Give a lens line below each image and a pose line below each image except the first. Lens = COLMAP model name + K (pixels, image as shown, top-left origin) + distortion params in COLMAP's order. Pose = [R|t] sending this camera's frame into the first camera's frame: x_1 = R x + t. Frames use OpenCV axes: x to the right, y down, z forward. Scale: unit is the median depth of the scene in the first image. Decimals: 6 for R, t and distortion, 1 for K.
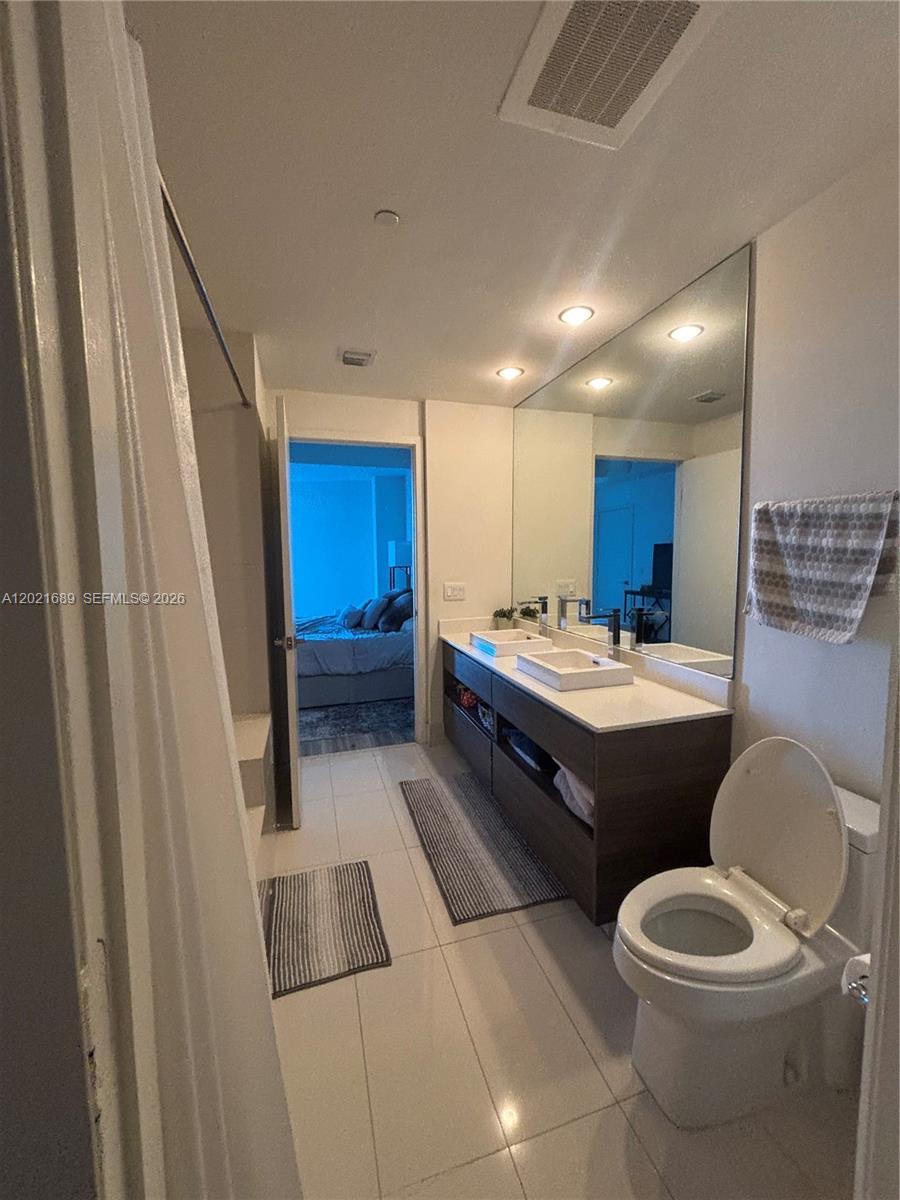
lens RADIAL K [[488.9, 0, 456.6], [0, 488.9, 591.4], [0, 0, 1]] dist [0.010116, -0.000702]
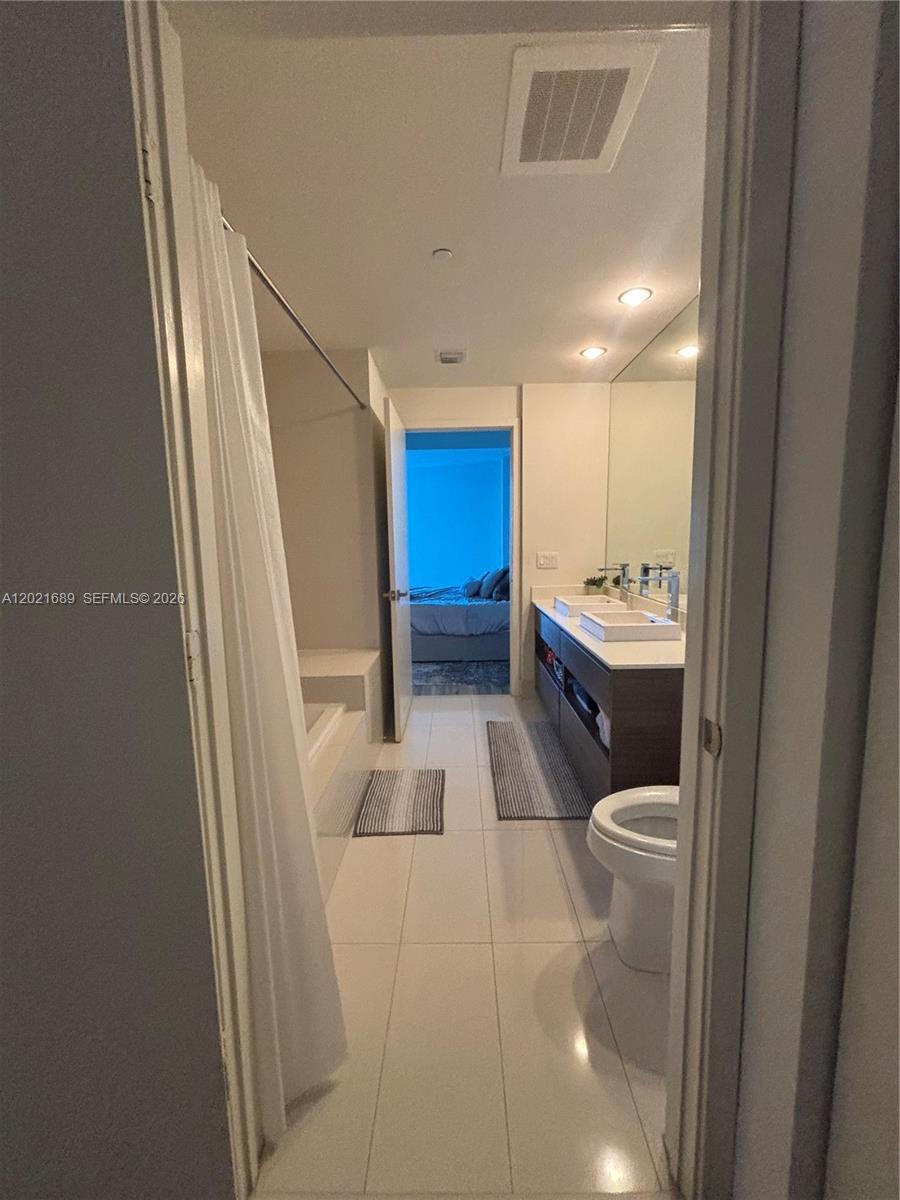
lens RADIAL K [[488.9, 0, 456.6], [0, 488.9, 591.4], [0, 0, 1]] dist [0.010116, -0.000702]
pose [[0.952432, 0.025925, -0.303646, 0.156775], [-0.015131, 0.999169, 0.037849, 0.036036], [0.304375, -0.031454, 0.952033, -0.116999]]
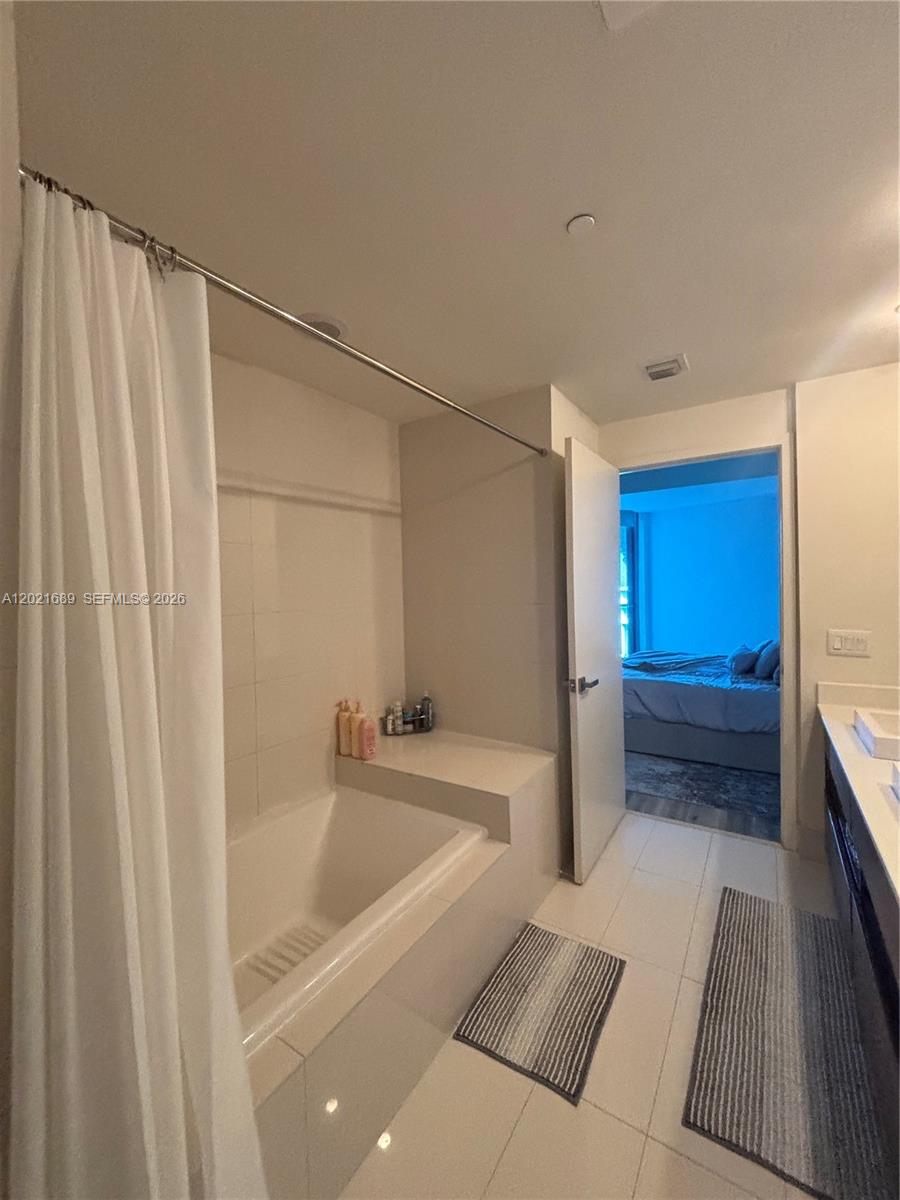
lens RADIAL K [[488.9, 0, 456.6], [0, 488.9, 591.4], [0, 0, 1]] dist [0.010116, -0.000702]
pose [[0.634136, 0.001744, -0.773219, 0.209084], [-0.040285, 0.998714, -0.030786, -0.033368], [0.772171, 0.050672, 0.633391, 0.157873]]
